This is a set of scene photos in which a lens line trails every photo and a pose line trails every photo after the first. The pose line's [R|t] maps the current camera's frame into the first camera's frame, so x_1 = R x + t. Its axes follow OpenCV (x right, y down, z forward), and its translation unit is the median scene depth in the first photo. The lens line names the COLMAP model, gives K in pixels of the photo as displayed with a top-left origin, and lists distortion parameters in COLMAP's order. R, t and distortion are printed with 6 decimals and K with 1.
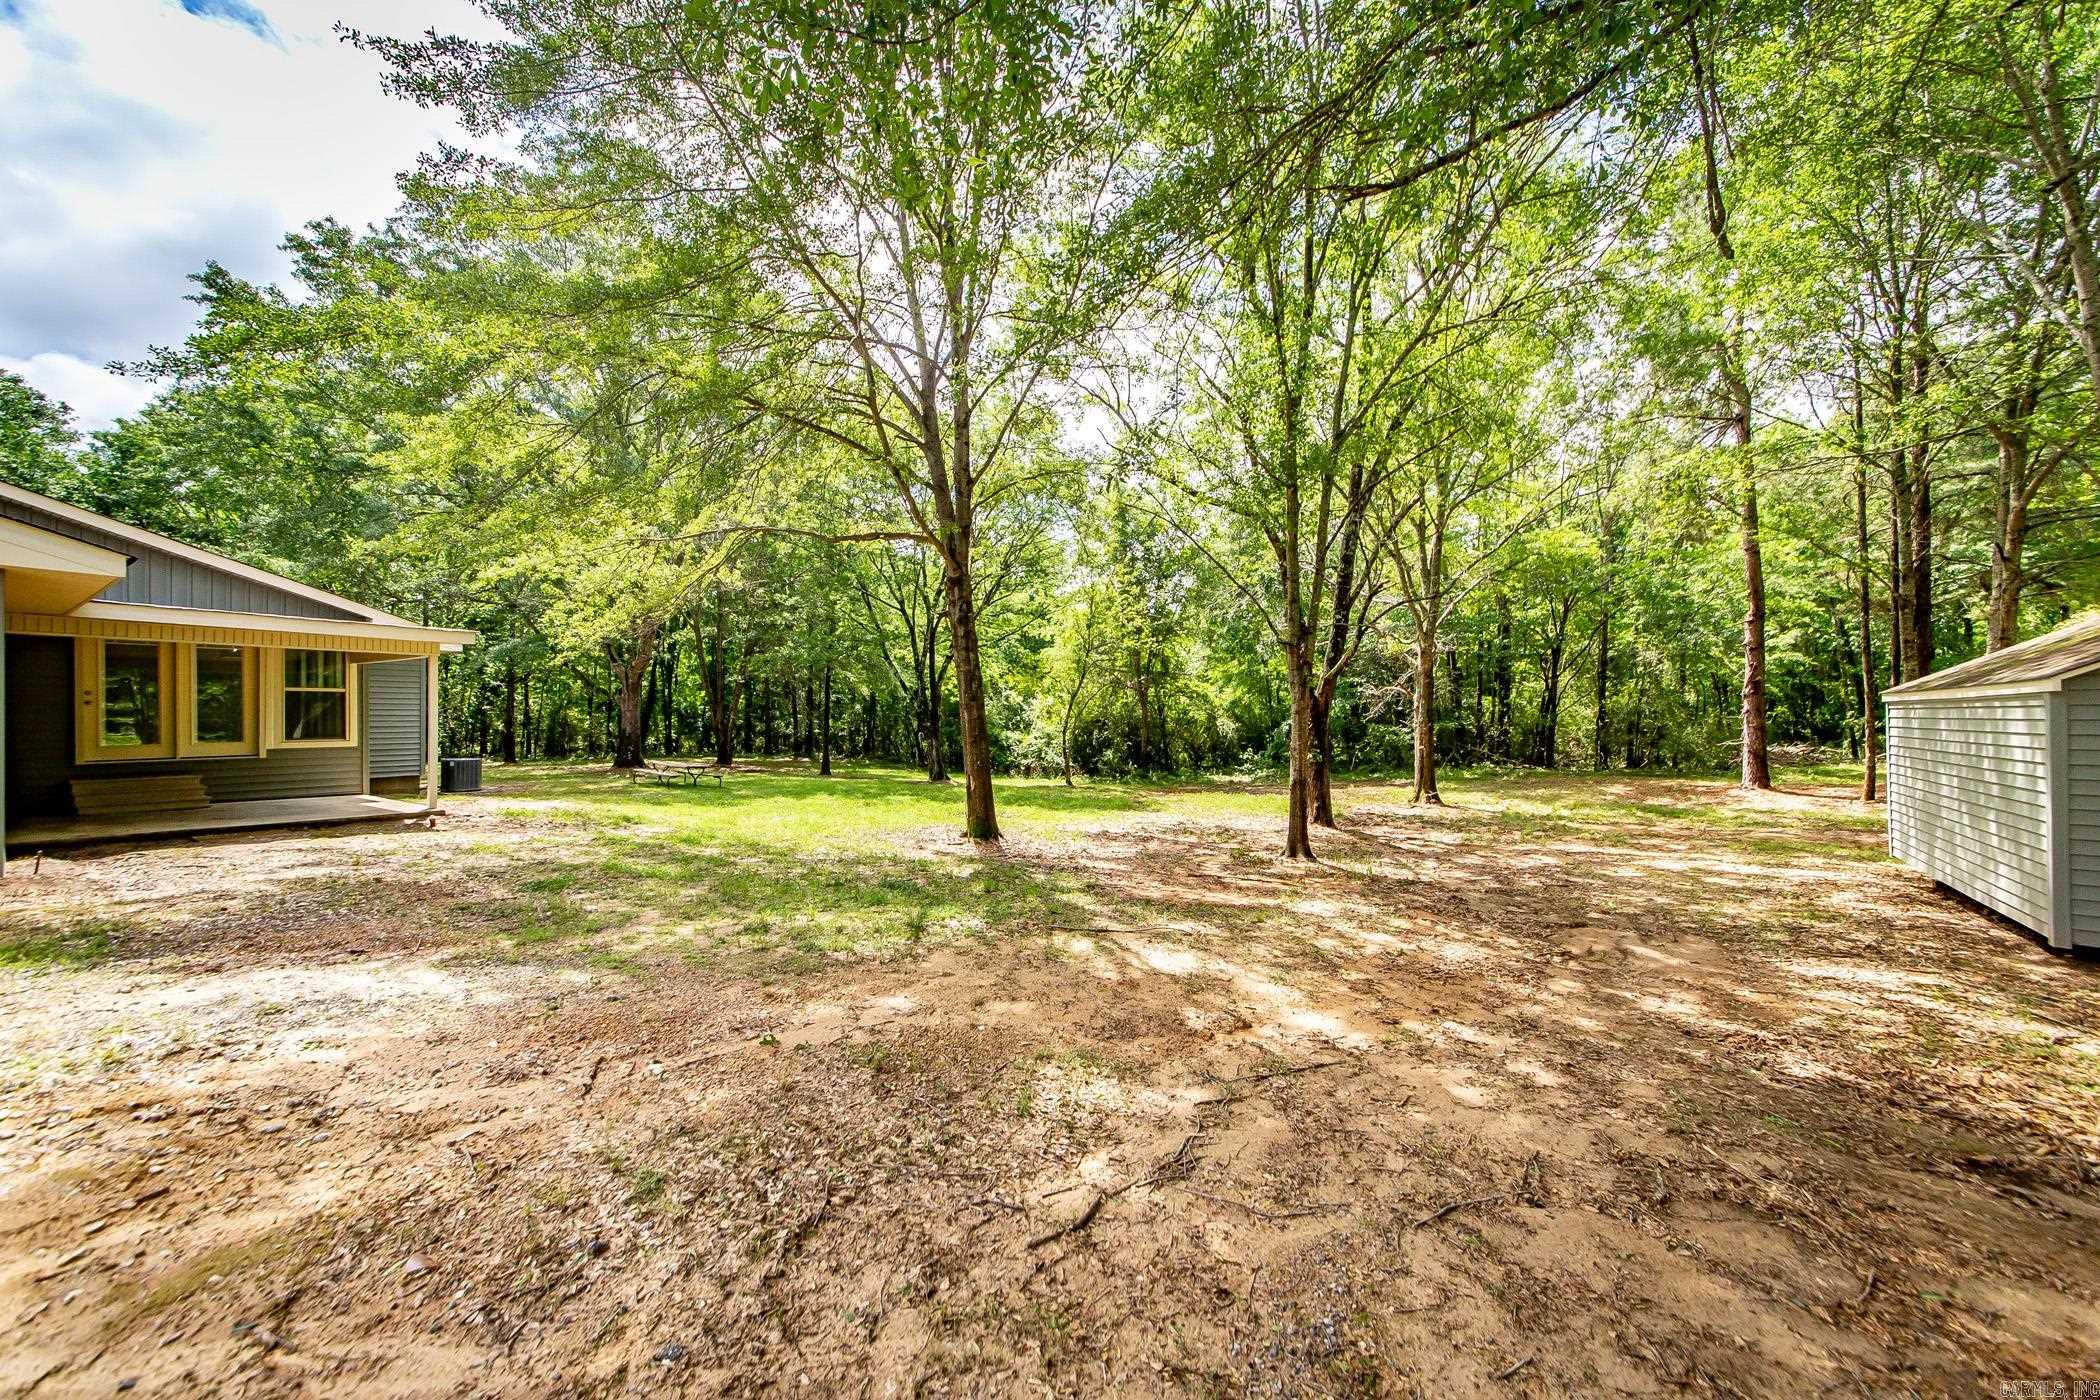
lens RADIAL K [[731.6, 0, 1051.4], [0, 731.6, 709.4], [0, 0, 1]] dist [0.014172, -0.000027]
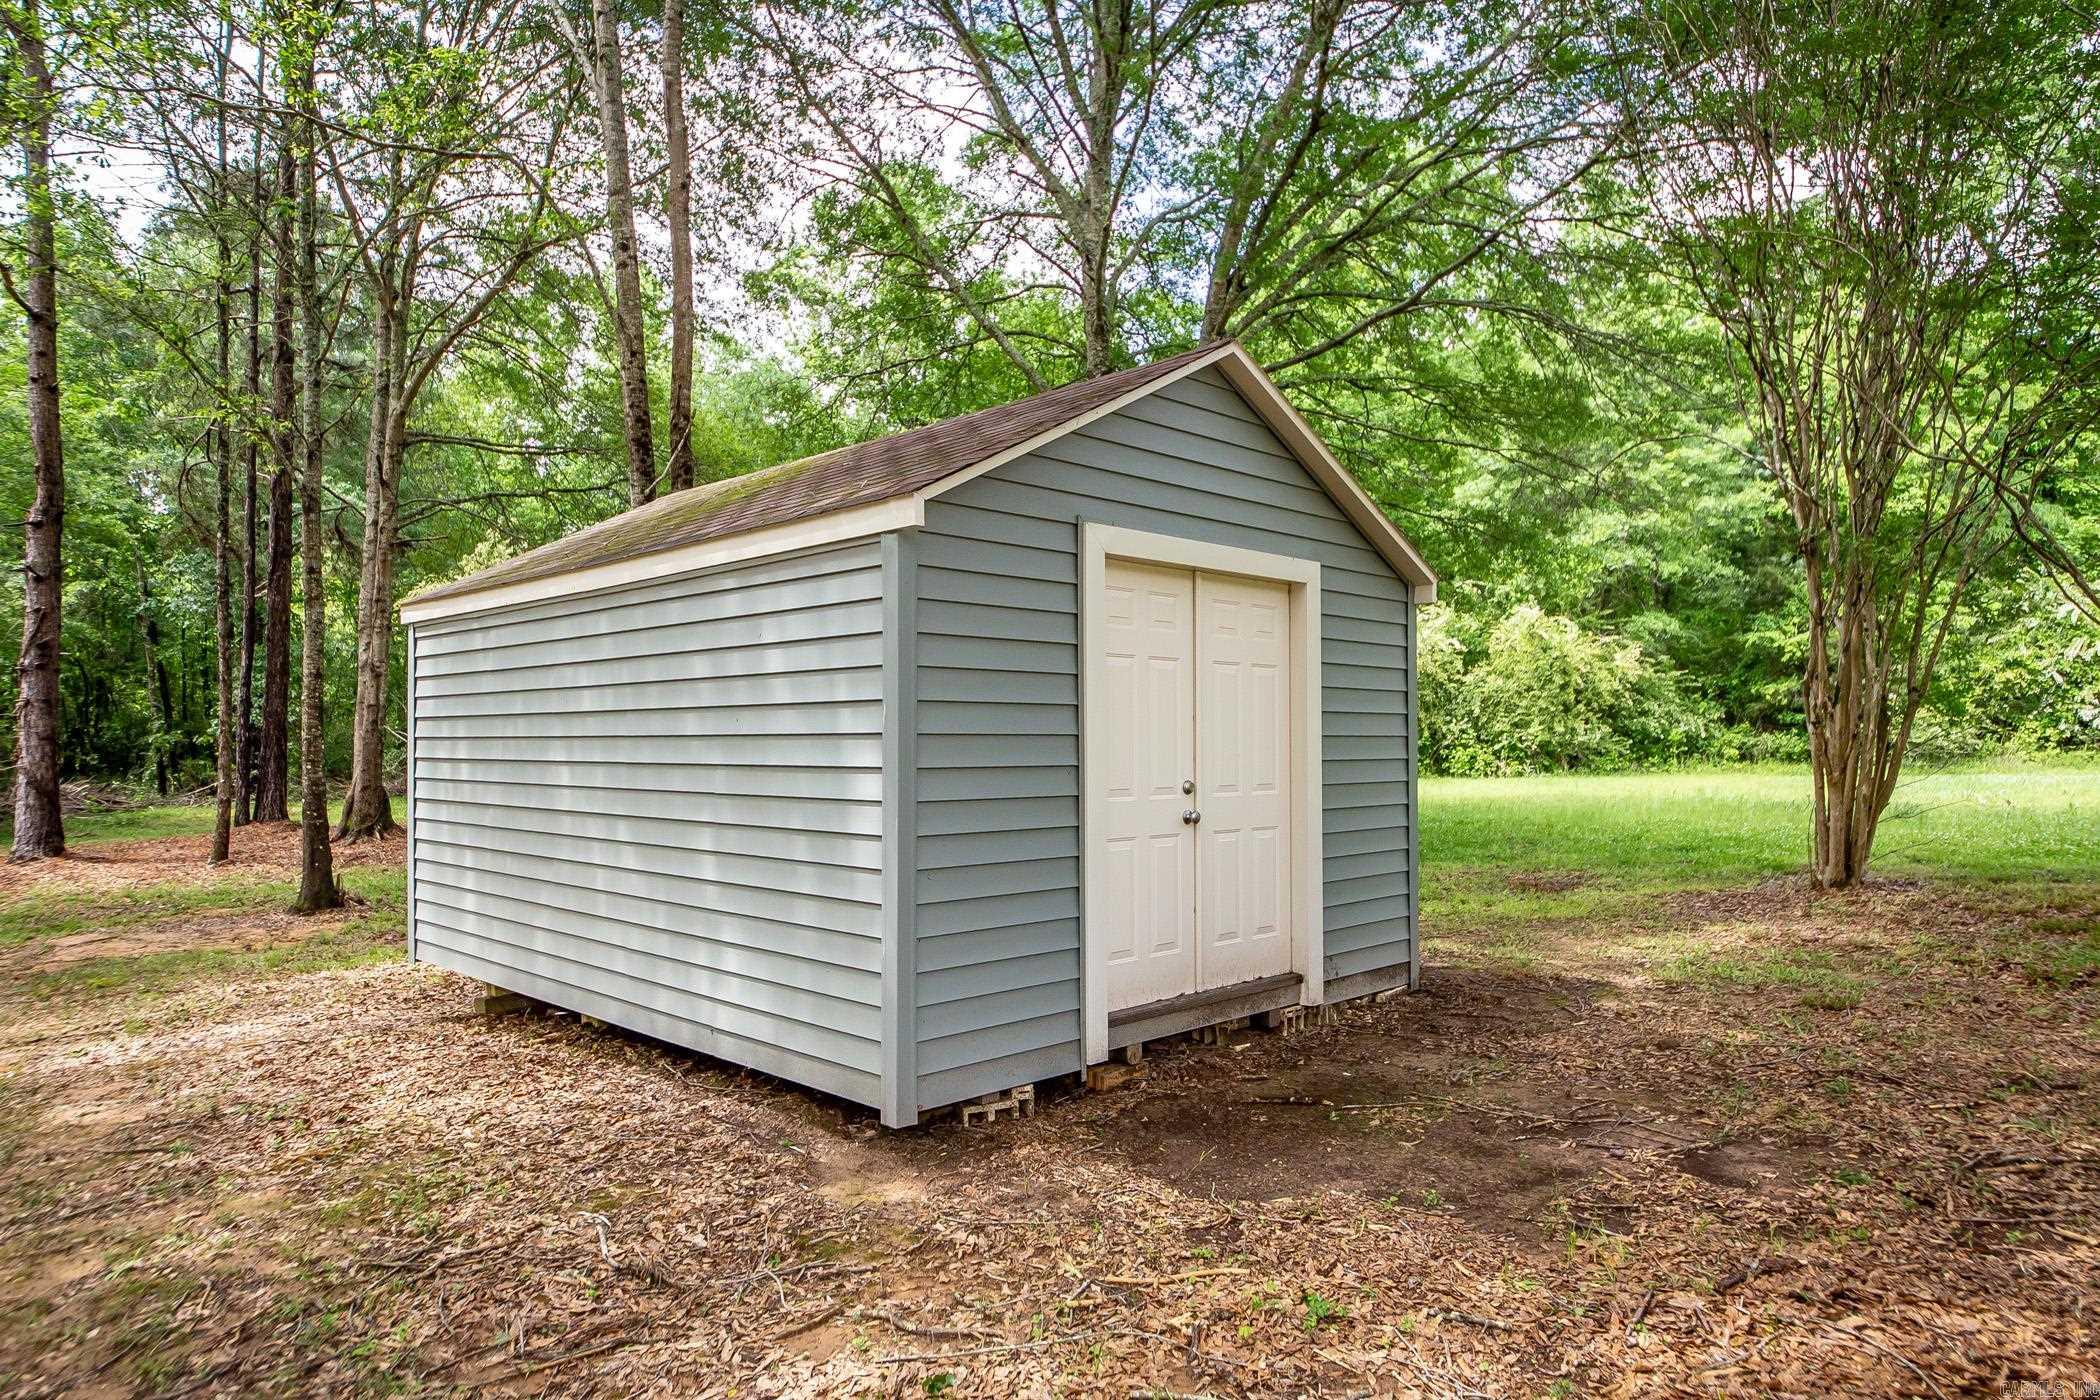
lens RADIAL K [[1272.1, 0, 1050.8], [0, 1272.1, 709.3], [0, 0, 1]] dist [-0.000128, -0.000359]
pose [[0.107728, 0.031691, 0.993675, 0.271932], [-0.007638, 0.999489, -0.031049, 0.044361], [-0.994151, -0.004244, 0.107915, 0.365886]]
